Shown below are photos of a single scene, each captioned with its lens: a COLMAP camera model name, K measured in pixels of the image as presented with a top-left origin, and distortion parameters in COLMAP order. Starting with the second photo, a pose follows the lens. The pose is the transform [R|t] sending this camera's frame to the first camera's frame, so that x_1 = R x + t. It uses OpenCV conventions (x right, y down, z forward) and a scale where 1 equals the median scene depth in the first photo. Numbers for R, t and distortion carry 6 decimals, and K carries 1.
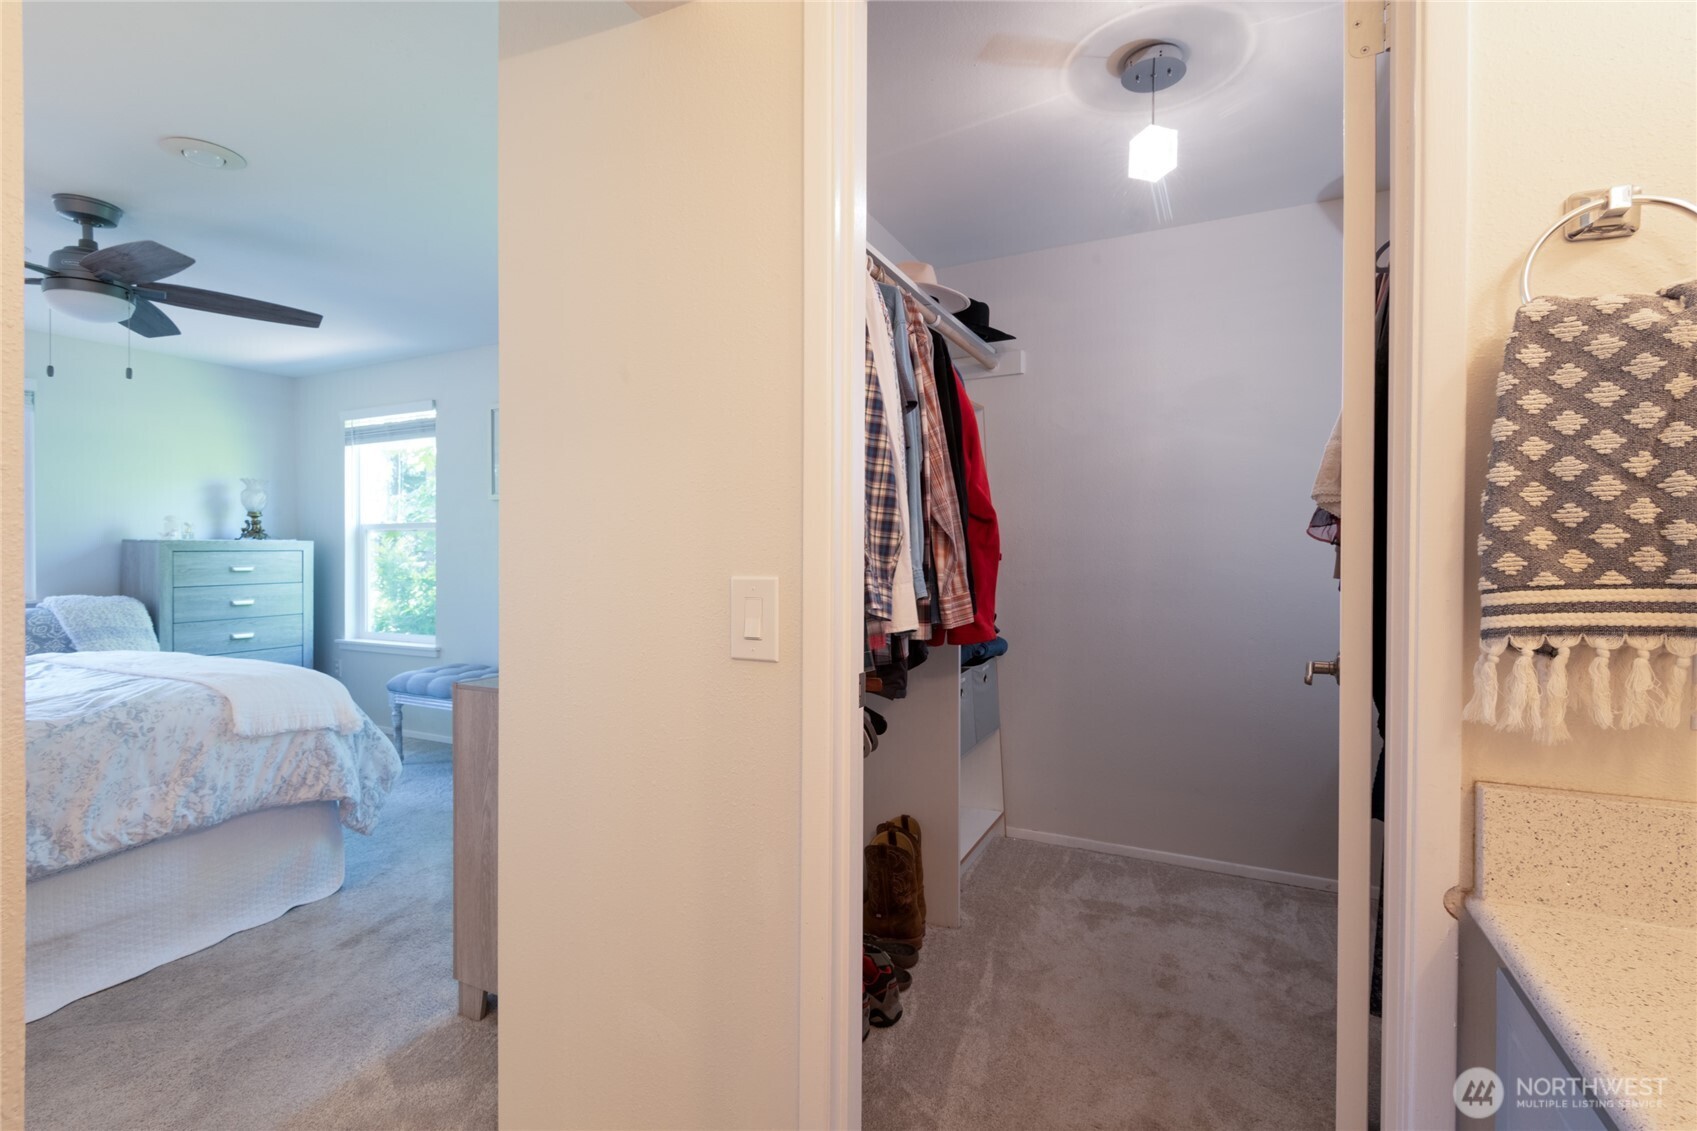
lens RADIAL K [[765.0, 0, 851.0], [0, 765.0, 556.0], [0, 0, 1]] dist [0.018205, -0.011909]
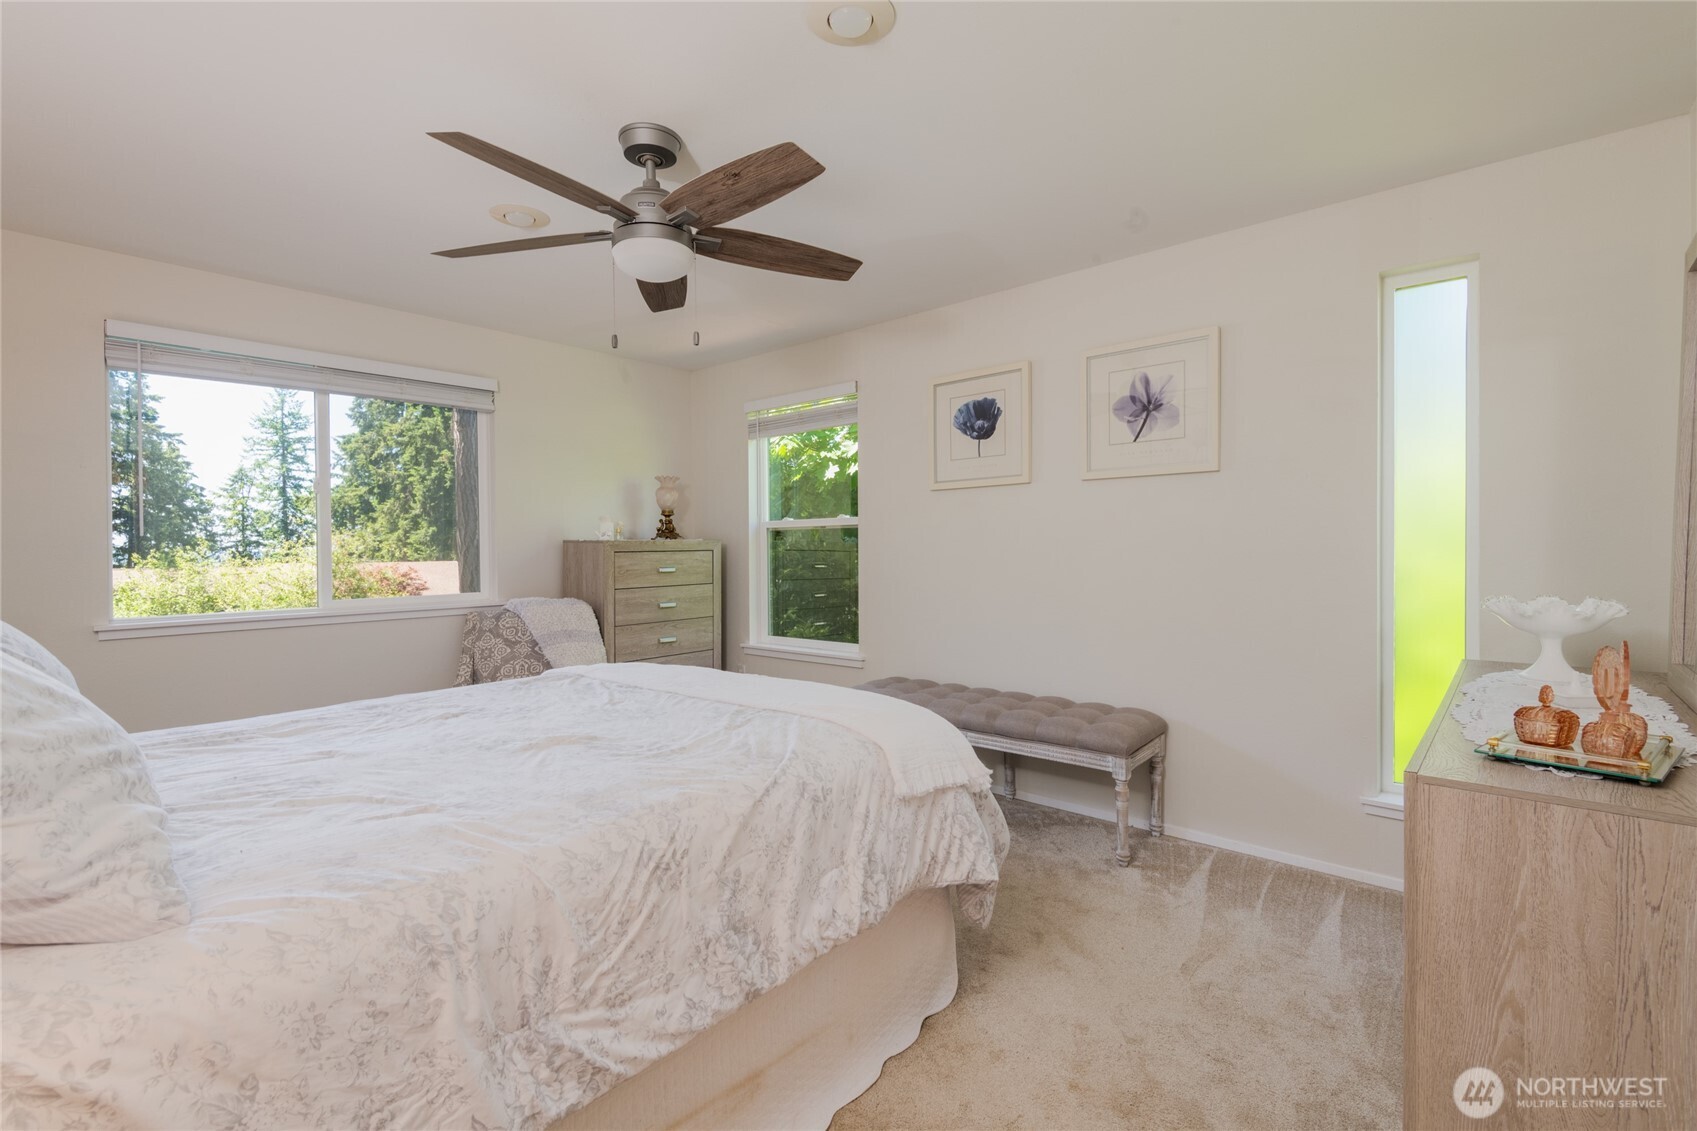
lens RADIAL K [[765.0, 0, 851.0], [0, 765.0, 556.0], [0, 0, 1]] dist [0.018205, -0.011909]
pose [[0.965566, -0.009529, -0.259983, -0.339997], [0.010975, 0.999931, 0.004109, -0.002127], [0.259926, -0.006821, 0.965604, 0.145133]]
